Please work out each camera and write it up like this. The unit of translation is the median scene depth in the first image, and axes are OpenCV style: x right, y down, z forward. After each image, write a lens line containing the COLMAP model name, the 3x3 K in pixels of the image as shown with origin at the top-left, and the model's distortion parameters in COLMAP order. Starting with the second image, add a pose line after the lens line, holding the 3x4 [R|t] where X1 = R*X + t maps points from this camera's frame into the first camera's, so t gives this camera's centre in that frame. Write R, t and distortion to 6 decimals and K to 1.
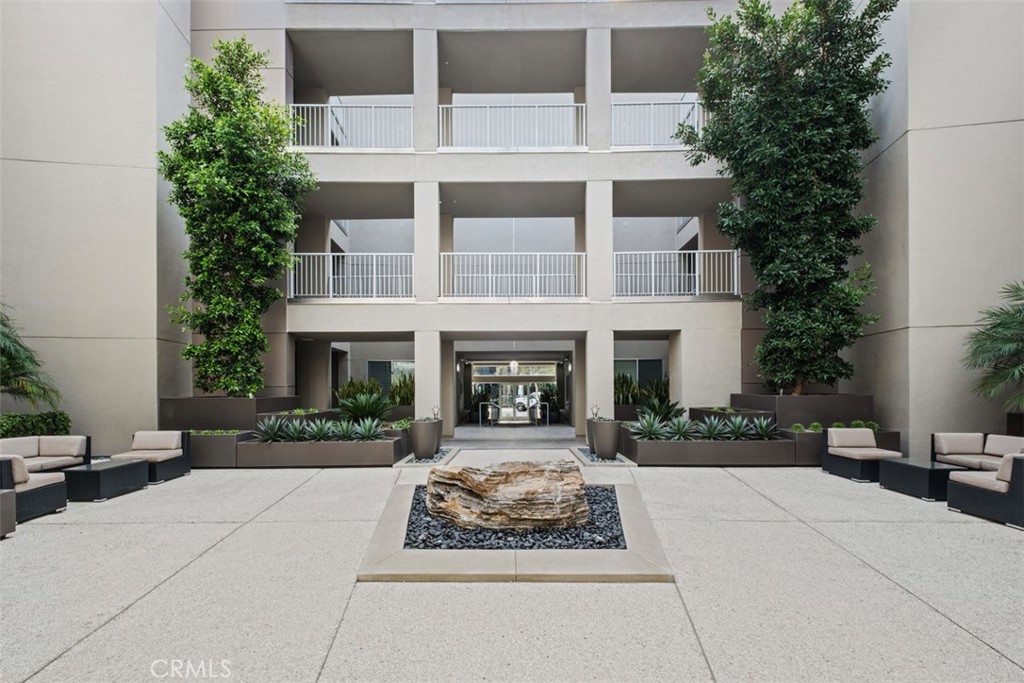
lens RADIAL K [[442.4, 0, 514.5], [0, 442.4, 301.7], [0, 0, 1]] dist [-0.001422, -0.000132]
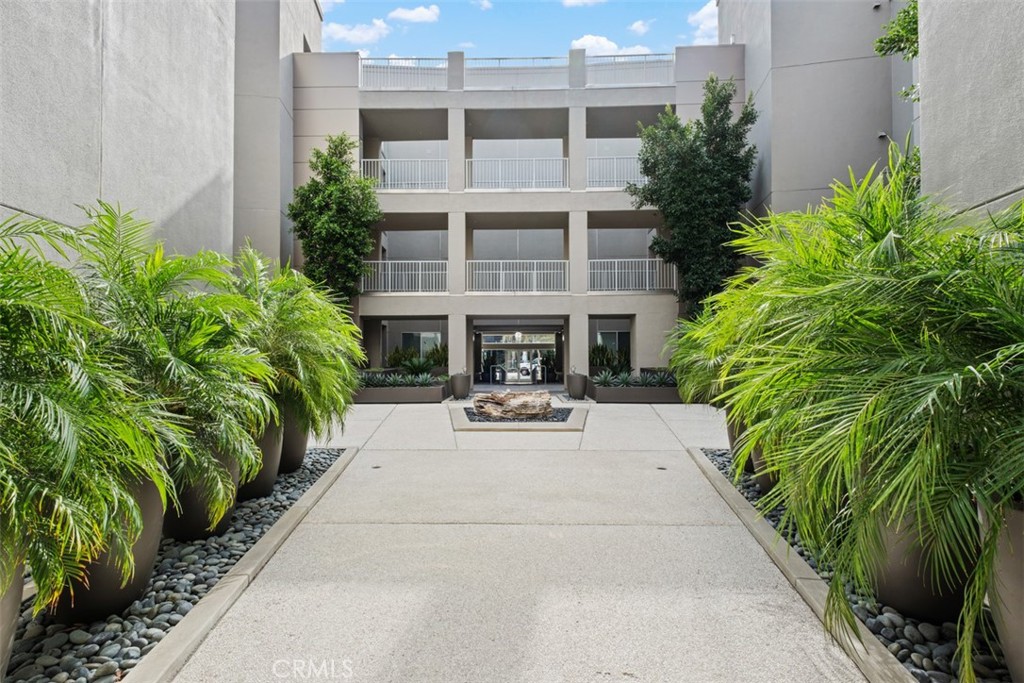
lens RADIAL K [[474.1, 0, 512.0], [0, 474.1, 341.5], [0, 0, 1]] dist [0.000176, 0.000011]
pose [[0.999891, 0.001046, -0.014744, 0.002162], [0.001403, 0.986271, 0.165128, -0.107094], [0.014714, -0.165130, 0.986162, -0.548498]]
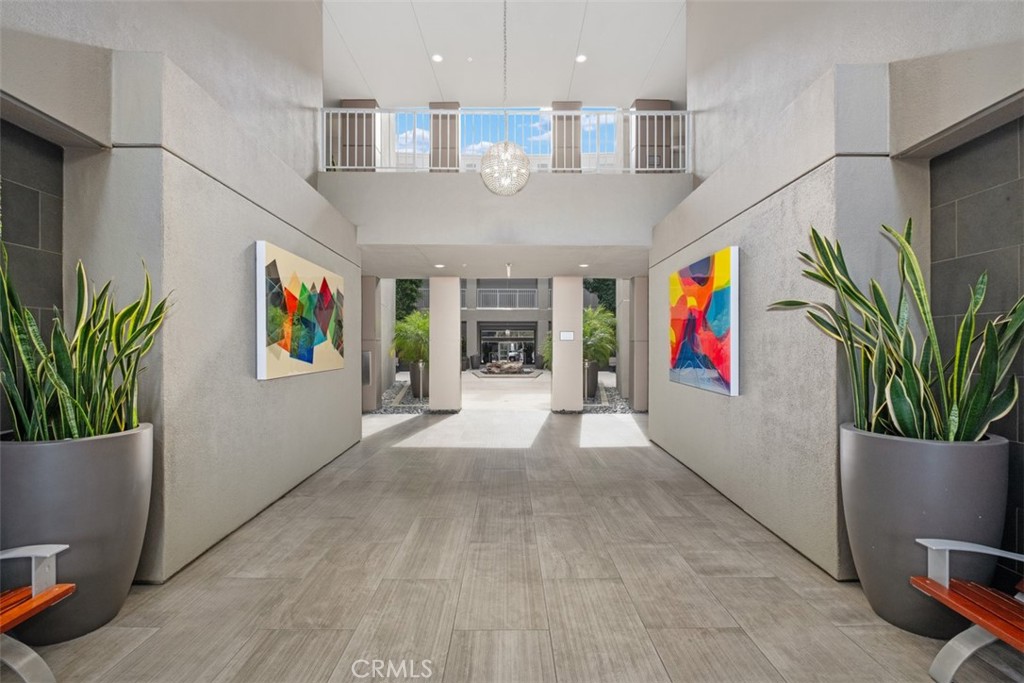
lens RADIAL K [[446.7, 0, 512.0], [0, 446.7, 341.5], [0, 0, 1]] dist [-0.000498, -0.000040]
pose [[0.999948, 0.005157, 0.008770, 0.002717], [-0.006650, 0.983683, 0.179786, -0.285667], [-0.007699, -0.179835, 0.983667, -1.544874]]
